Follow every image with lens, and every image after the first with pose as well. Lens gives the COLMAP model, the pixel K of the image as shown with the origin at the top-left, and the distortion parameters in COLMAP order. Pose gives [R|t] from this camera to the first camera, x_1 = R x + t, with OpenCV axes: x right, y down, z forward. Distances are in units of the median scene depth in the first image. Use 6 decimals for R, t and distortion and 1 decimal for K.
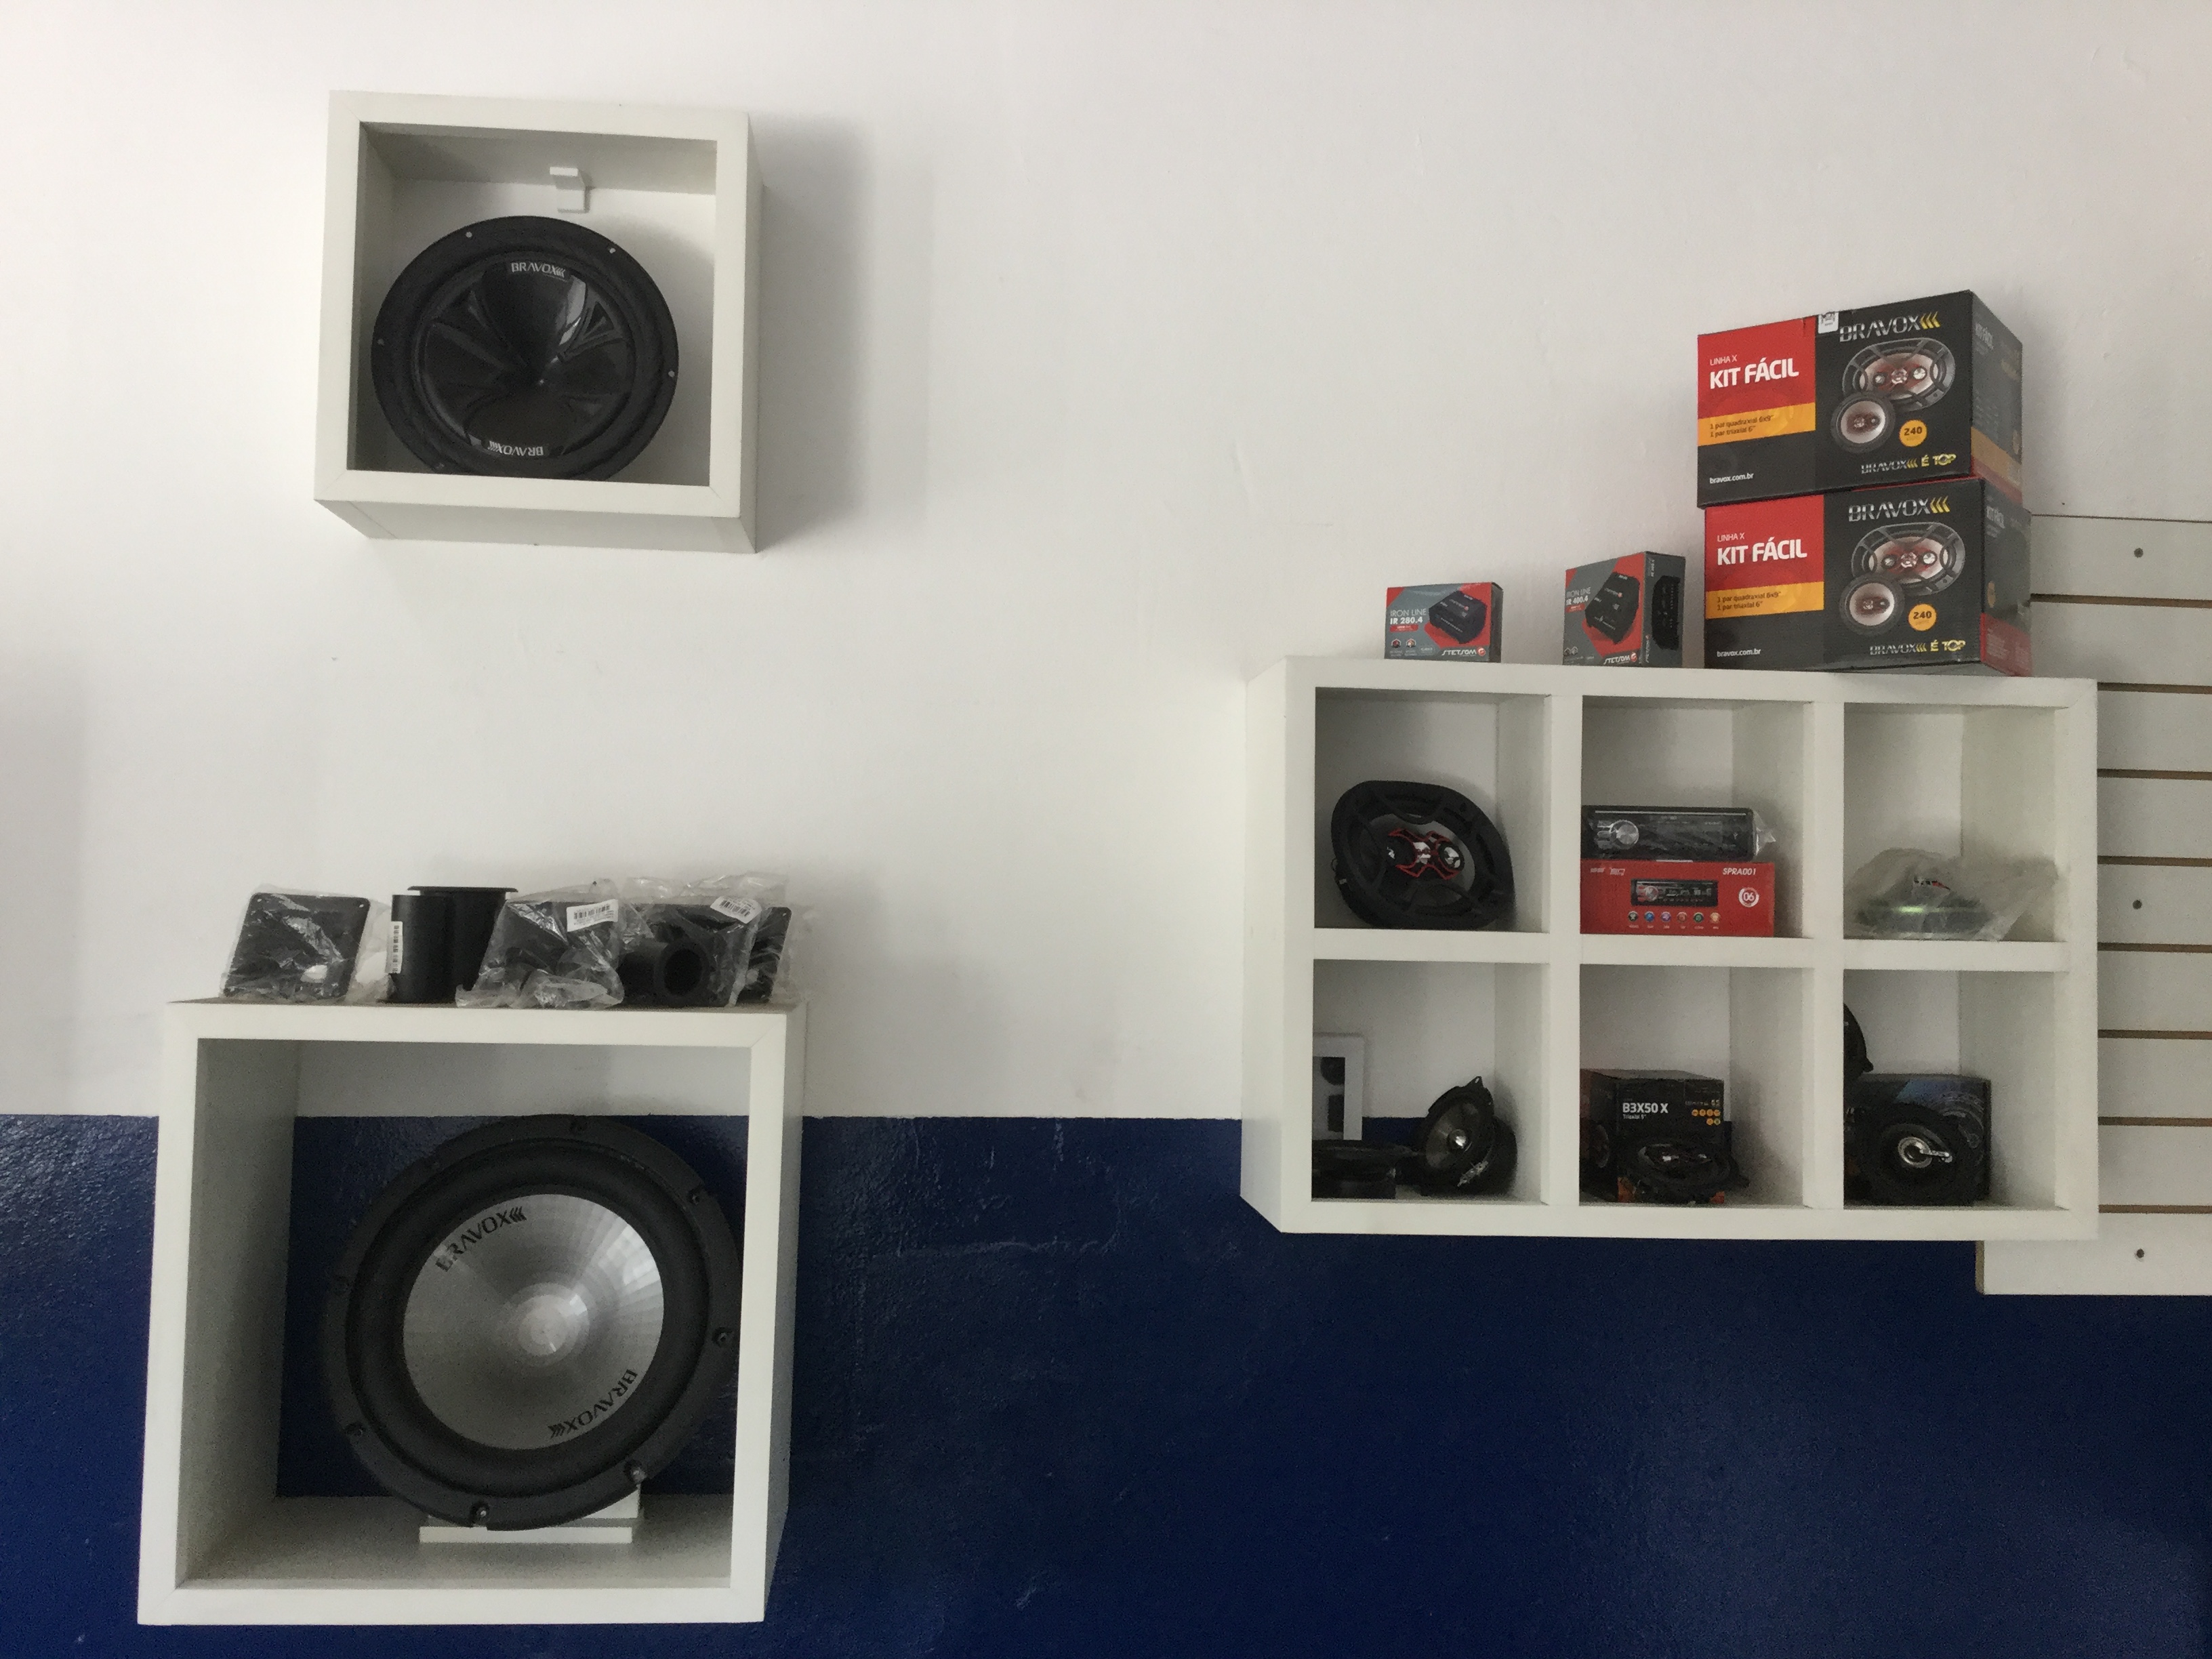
lens RADIAL K [[1986.1, 0, 1078.8], [0, 1986.1, 822.0], [0, 0, 1]] dist [0.114753, -0.230716]
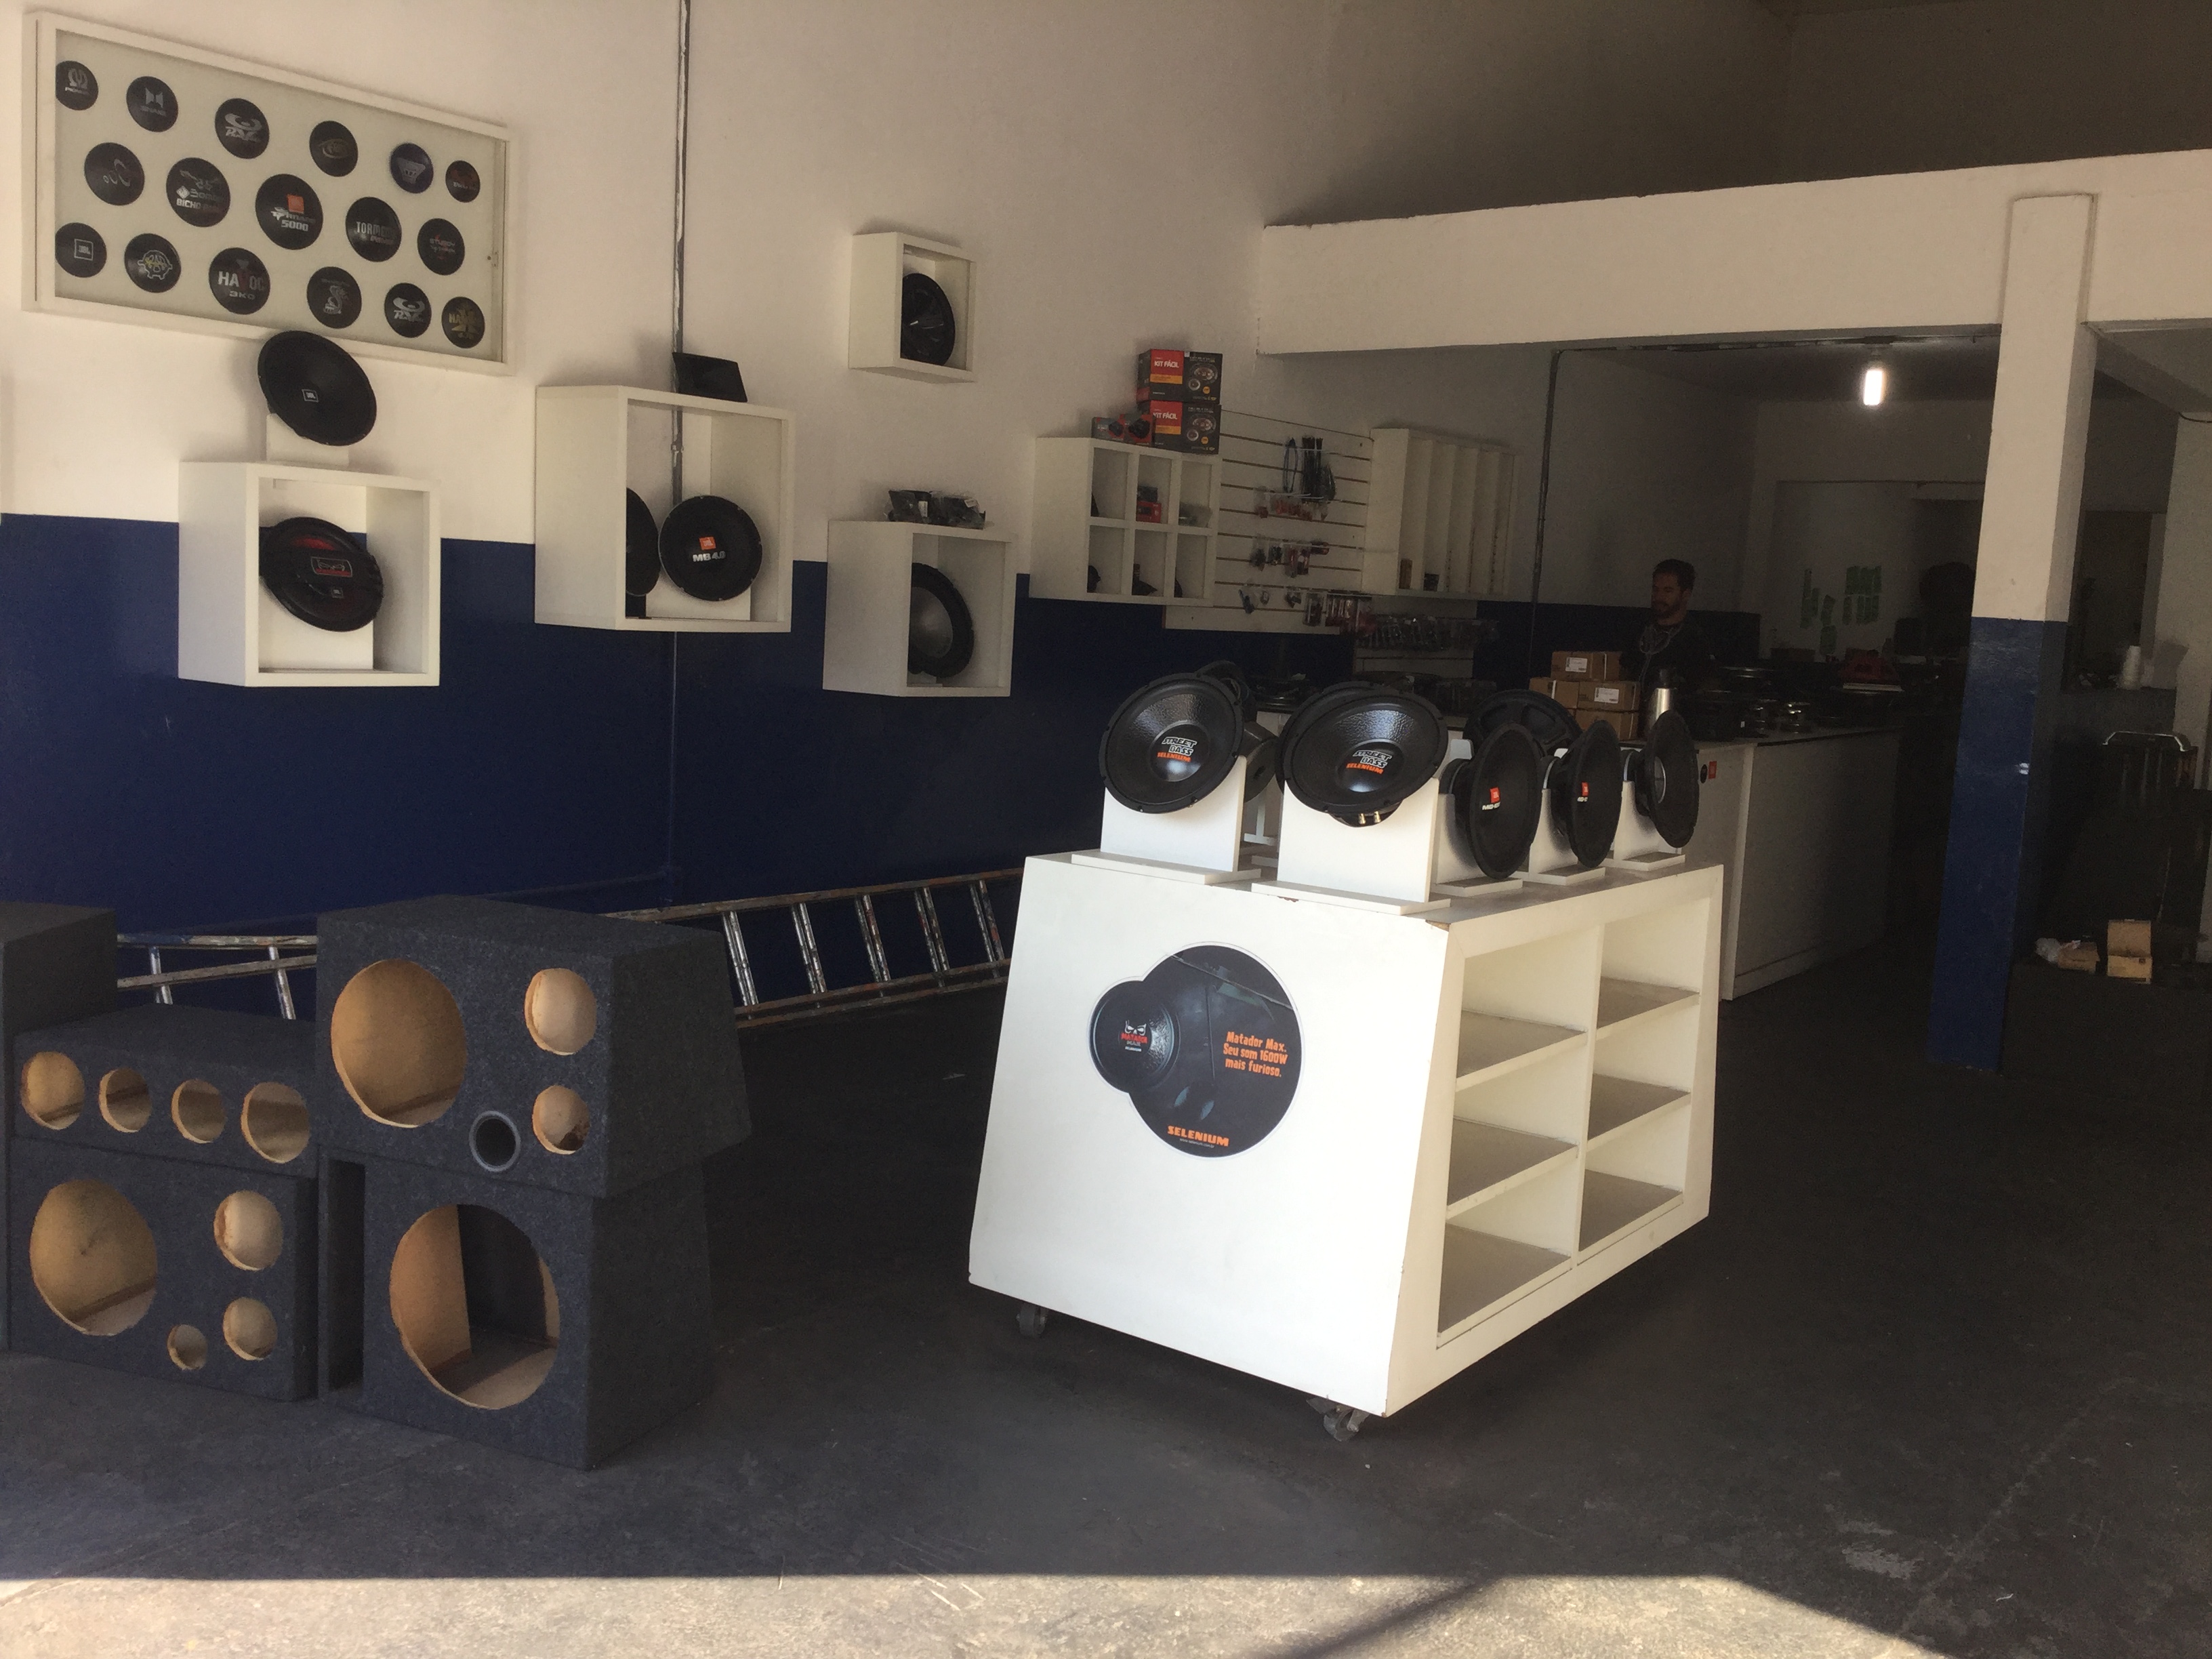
lens RADIAL K [[1986.1, 0, 1078.8], [0, 1986.1, 822.0], [0, 0, 1]] dist [0.114753, -0.230716]
pose [[0.686717, -0.064885, 0.724023, -2.440125], [-0.071319, 0.985189, 0.155934, 0.036616], [-0.723418, -0.158719, 0.671919, -1.425993]]
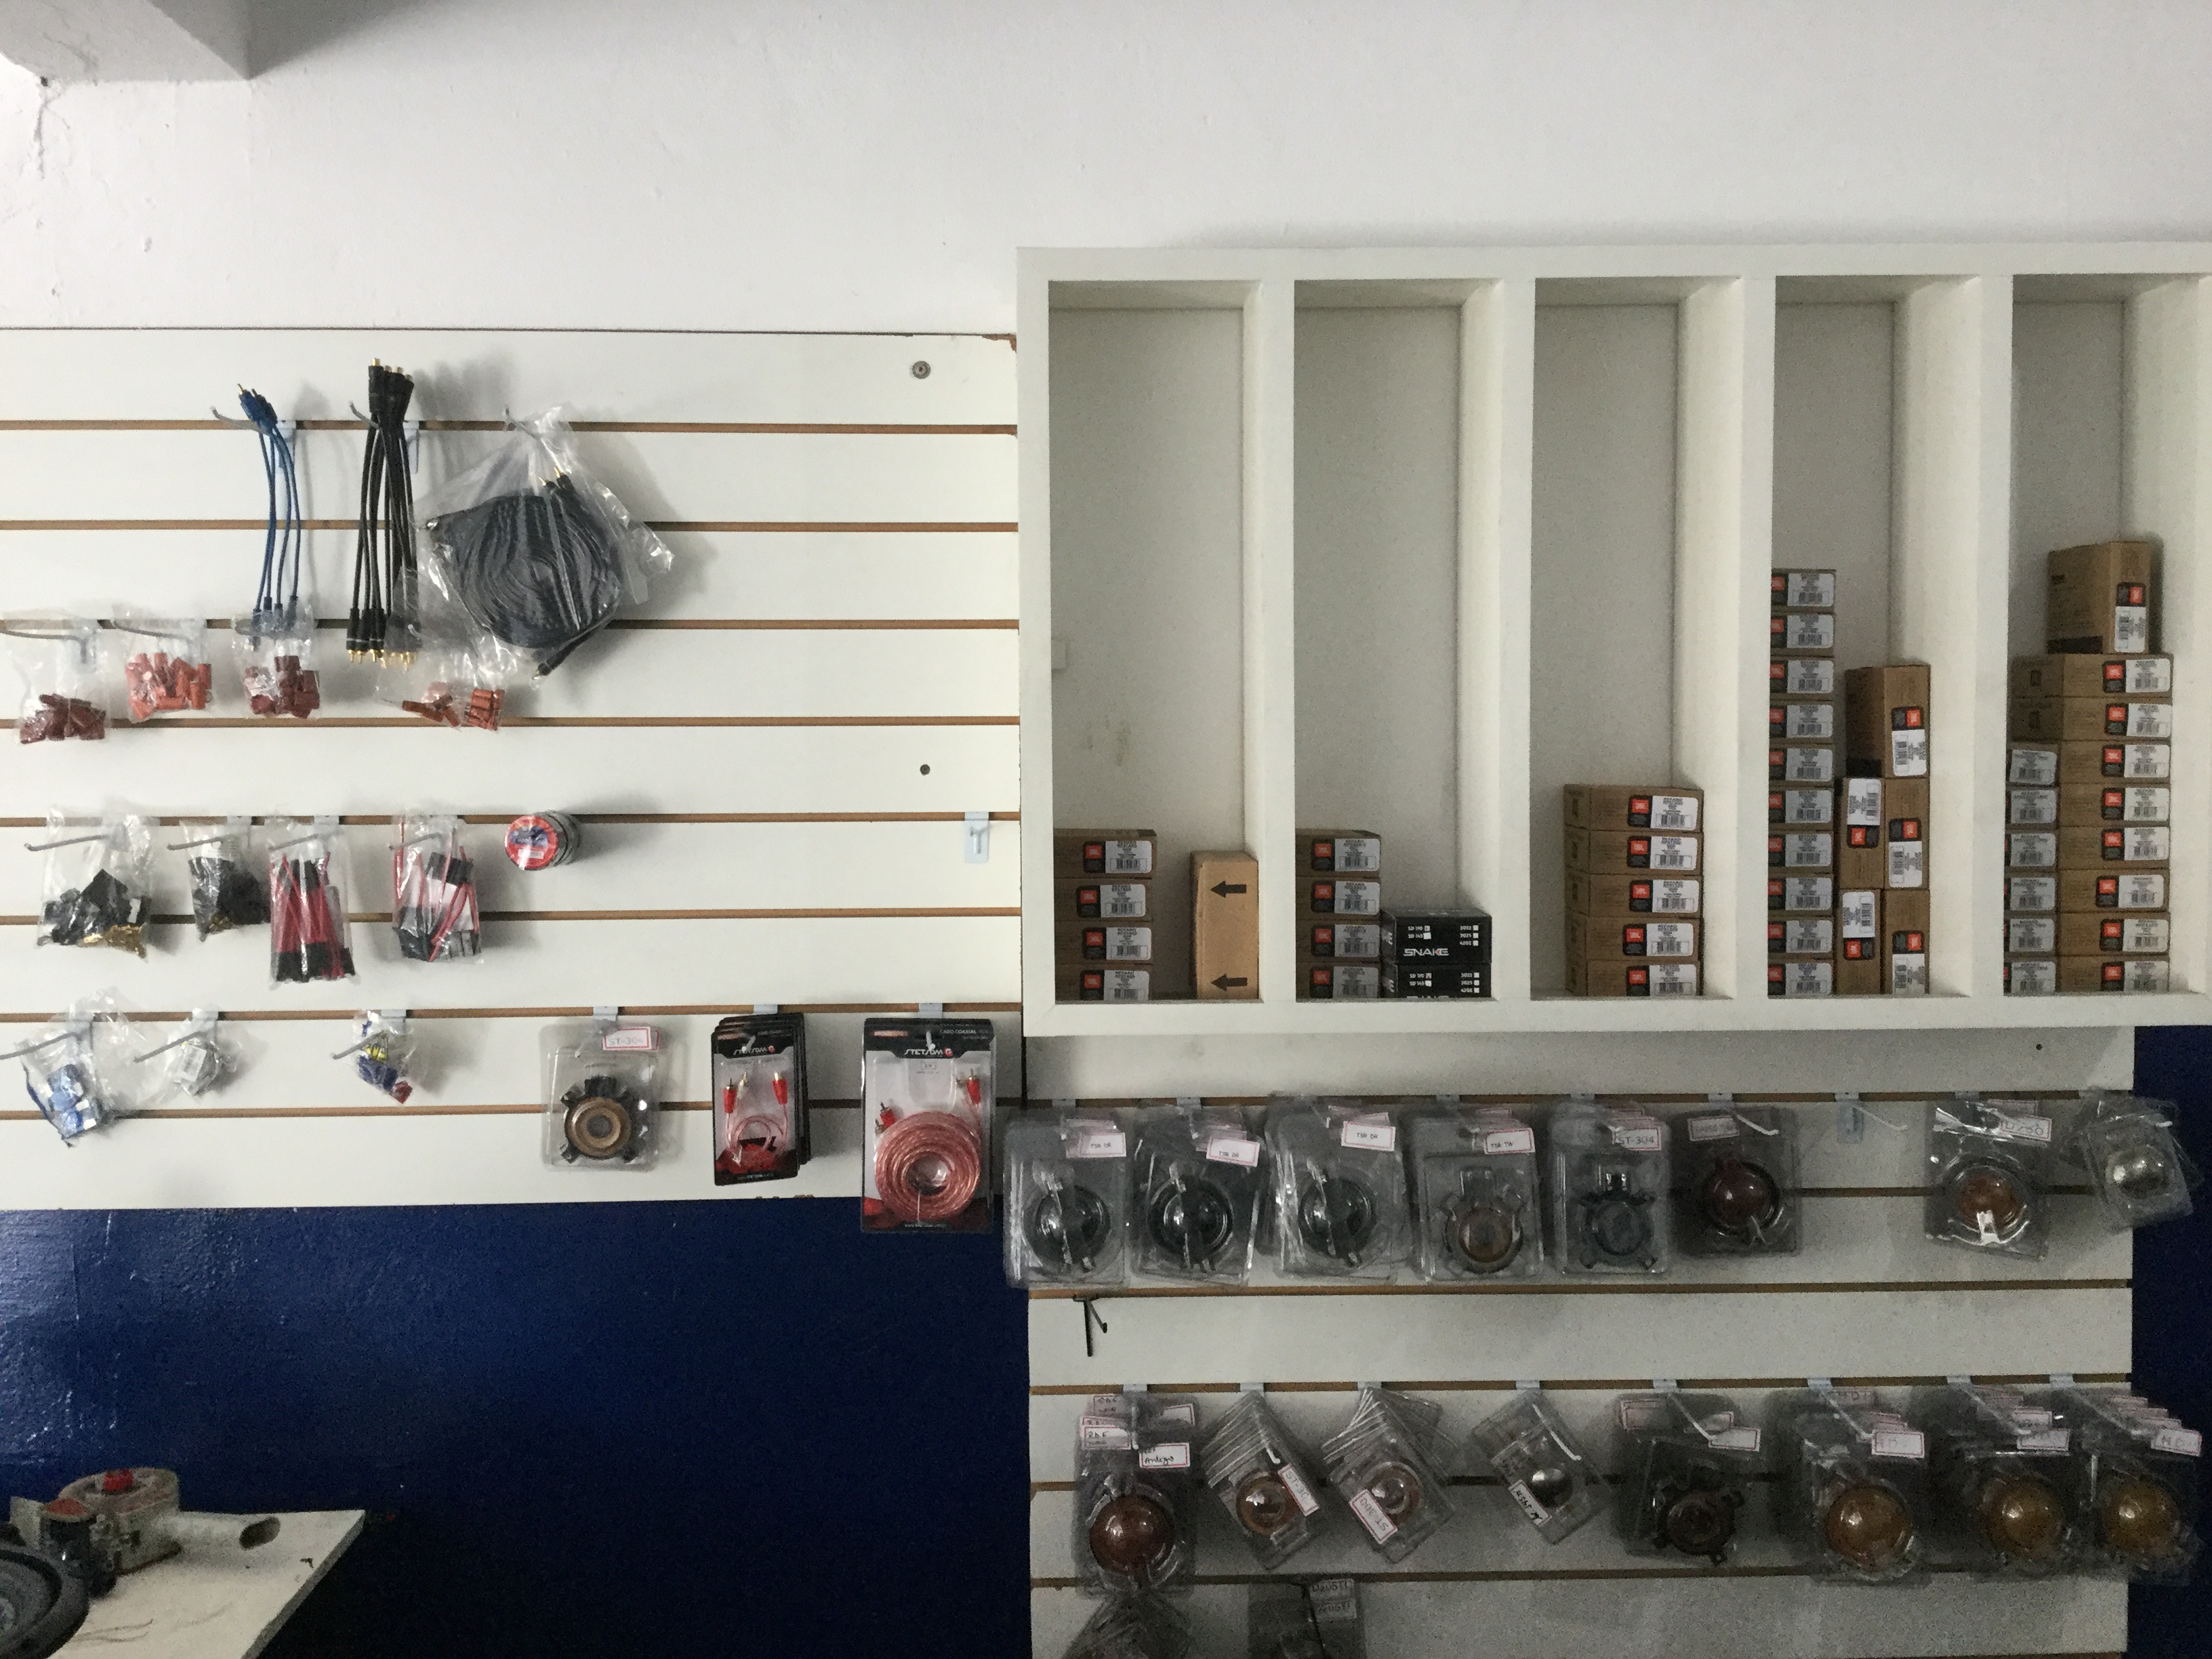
lens RADIAL K [[1986.1, 0, 1078.8], [0, 1986.1, 822.0], [0, 0, 1]] dist [0.114753, -0.230716]
pose [[0.997024, -0.026798, -0.072279, 1.345337], [0.033368, 0.995267, 0.091274, -0.001495], [0.069491, -0.093415, 0.993199, 0.190722]]
